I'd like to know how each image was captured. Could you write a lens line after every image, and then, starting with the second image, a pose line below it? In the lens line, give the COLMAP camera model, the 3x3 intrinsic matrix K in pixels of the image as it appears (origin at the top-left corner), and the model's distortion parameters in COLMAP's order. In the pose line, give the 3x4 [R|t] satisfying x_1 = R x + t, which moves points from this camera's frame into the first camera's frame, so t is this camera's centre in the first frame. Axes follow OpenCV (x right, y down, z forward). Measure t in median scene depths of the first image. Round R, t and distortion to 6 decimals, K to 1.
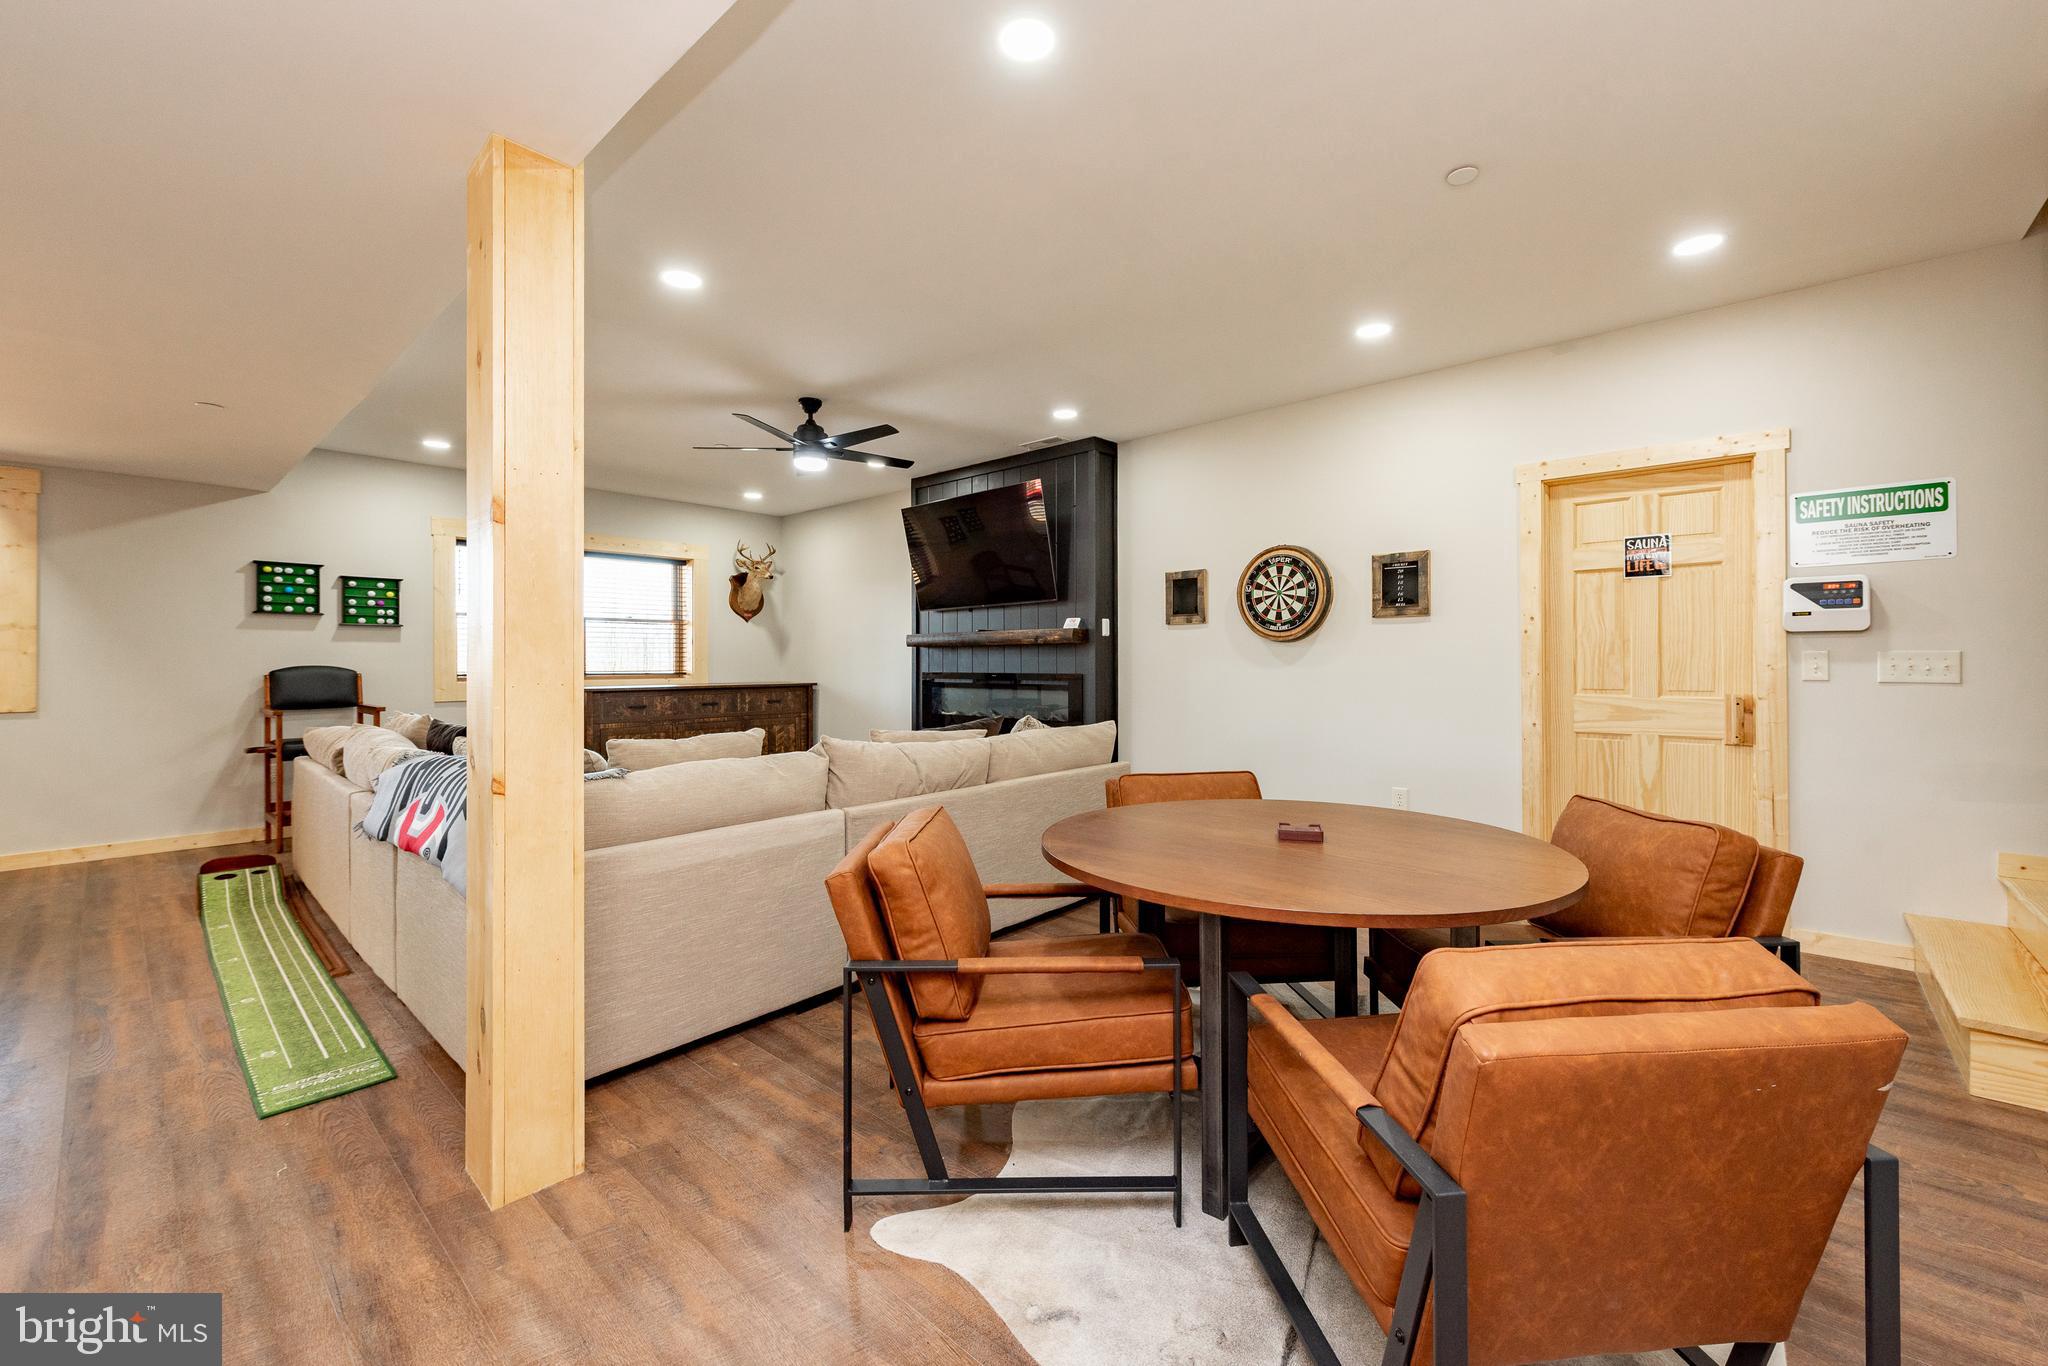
lens RADIAL K [[814.8, 0, 1044.3], [0, 814.8, 660.9], [0, 0, 1]] dist [-0.002980, 0.001753]
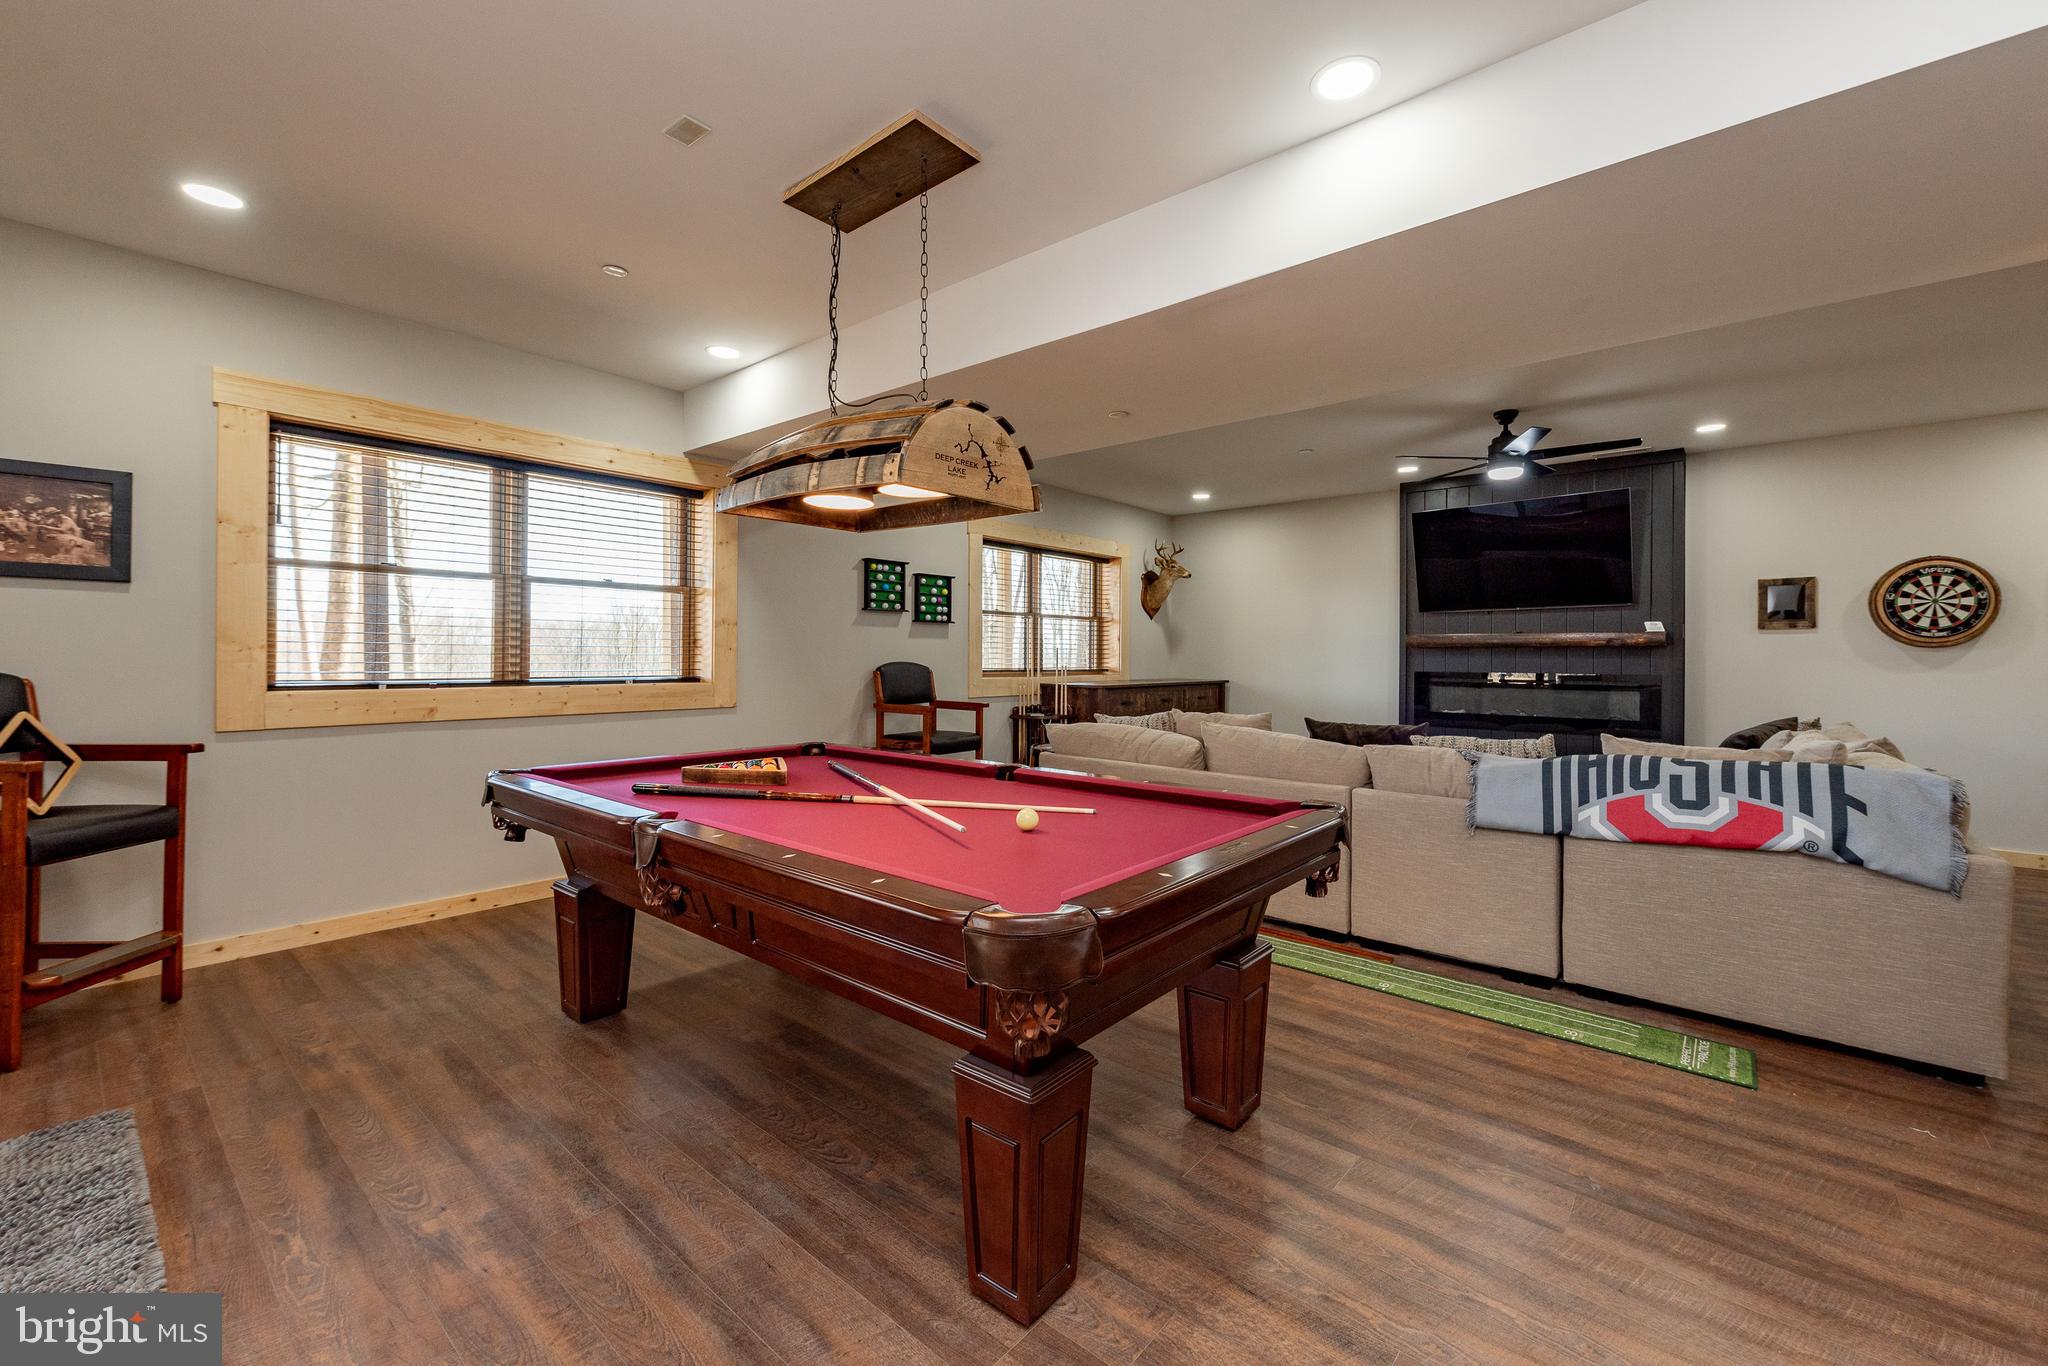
lens RADIAL K [[814.8, 0, 1055.0], [0, 814.8, 652.6], [0, 0, 1]] dist [-0.002980, 0.001753]
pose [[0.999229, 0.006576, 0.038696, -0.834108], [-0.006542, 0.999978, -0.000997, -0.006650], [-0.038702, 0.000743, 0.999251, -0.023920]]
